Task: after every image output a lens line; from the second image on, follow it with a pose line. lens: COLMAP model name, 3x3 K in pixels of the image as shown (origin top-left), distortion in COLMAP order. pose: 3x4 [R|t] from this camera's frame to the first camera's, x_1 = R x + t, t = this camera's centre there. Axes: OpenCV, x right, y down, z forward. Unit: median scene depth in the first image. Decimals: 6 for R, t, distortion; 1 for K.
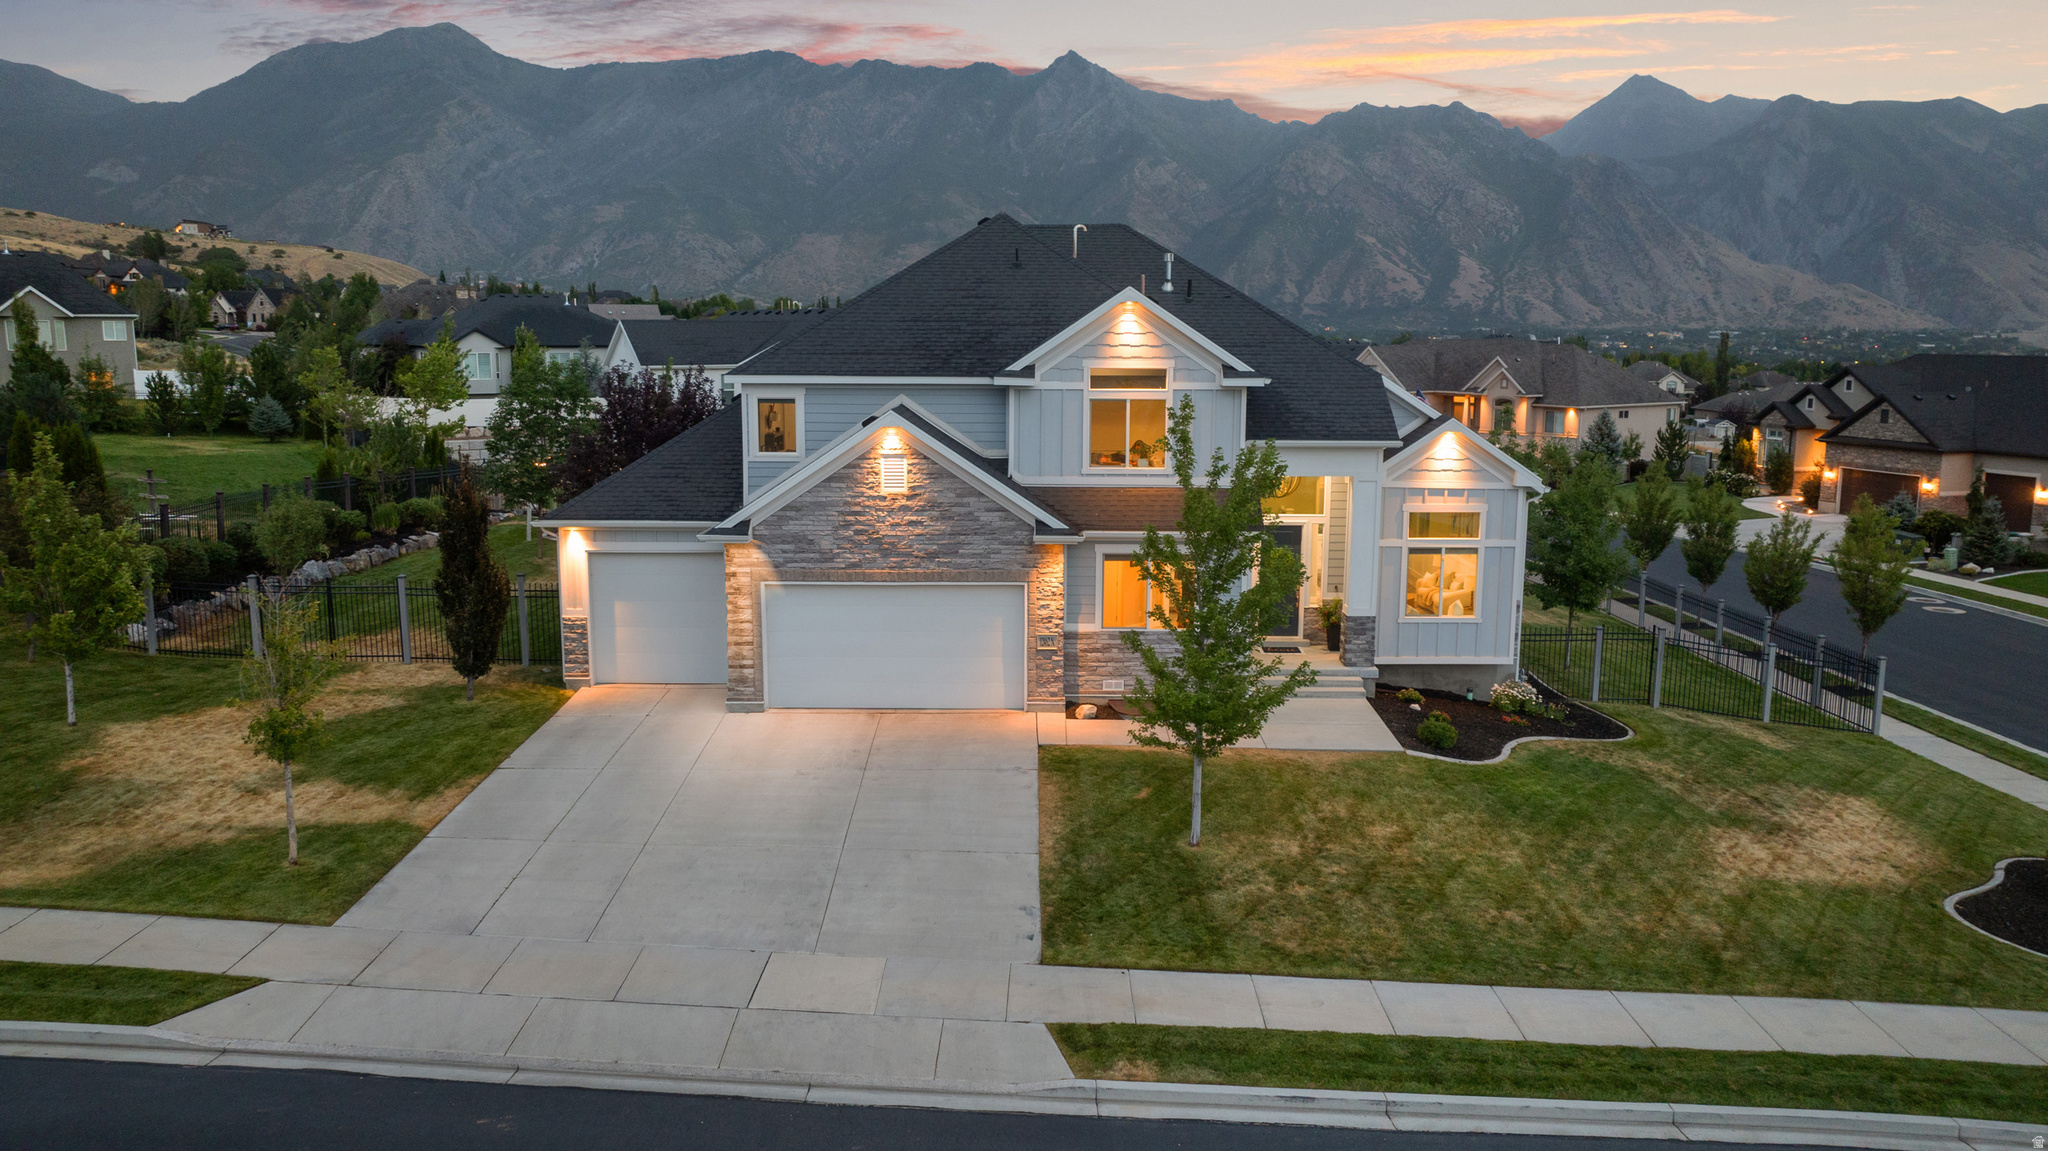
lens RADIAL K [[1489.3, 0, 1070.2], [0, 1489.3, 573.7], [0, 0, 1]] dist [-0.022850, 0.008636]
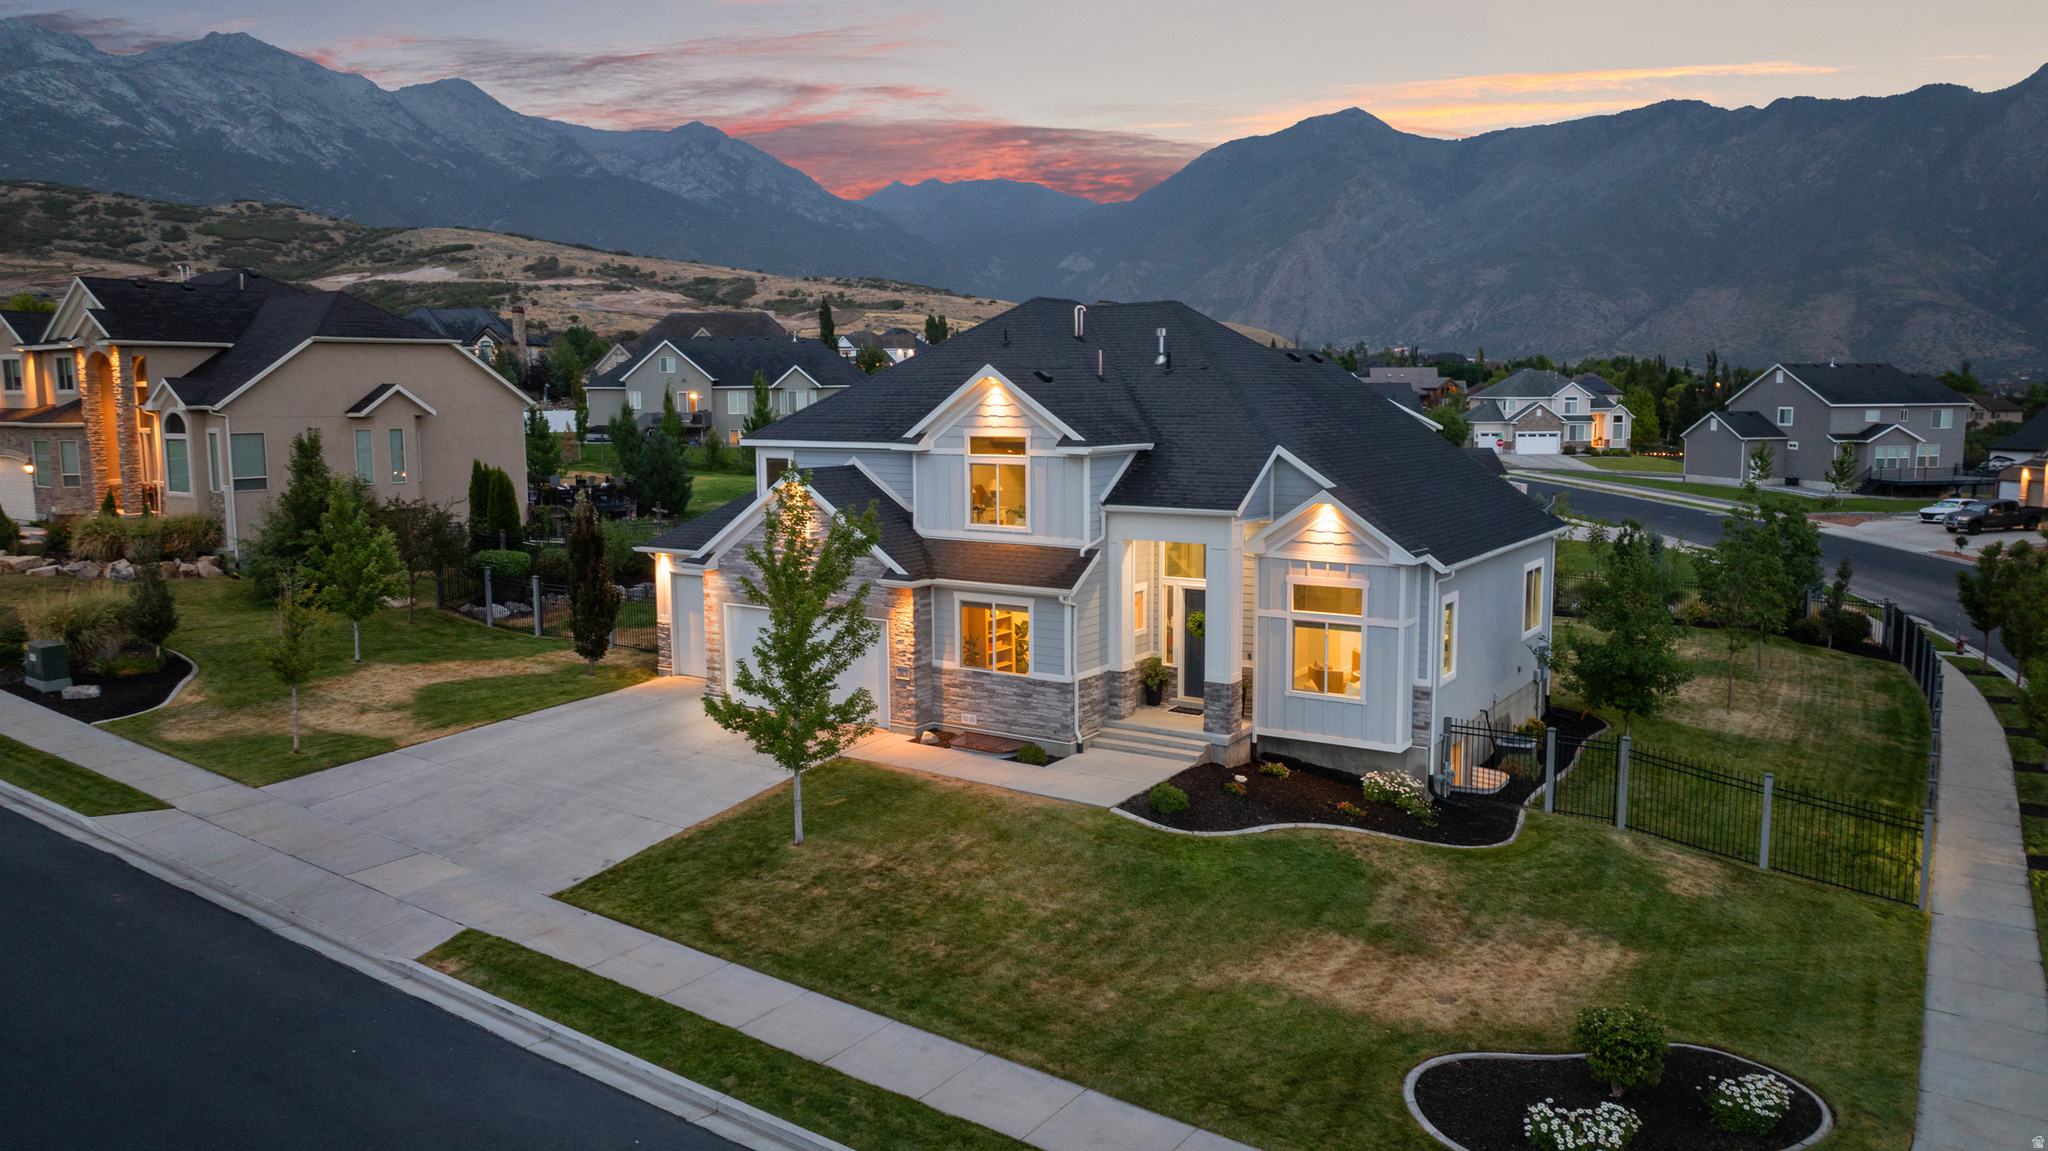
lens RADIAL K [[1489.3, 0, 1070.2], [0, 1489.3, 573.7], [0, 0, 1]] dist [-0.022850, 0.008636]
pose [[0.828245, 0.059317, -0.557218, 0.687989], [-0.081264, 0.996584, -0.014702, -0.022716], [0.554443, 0.057459, 0.830236, 0.106347]]
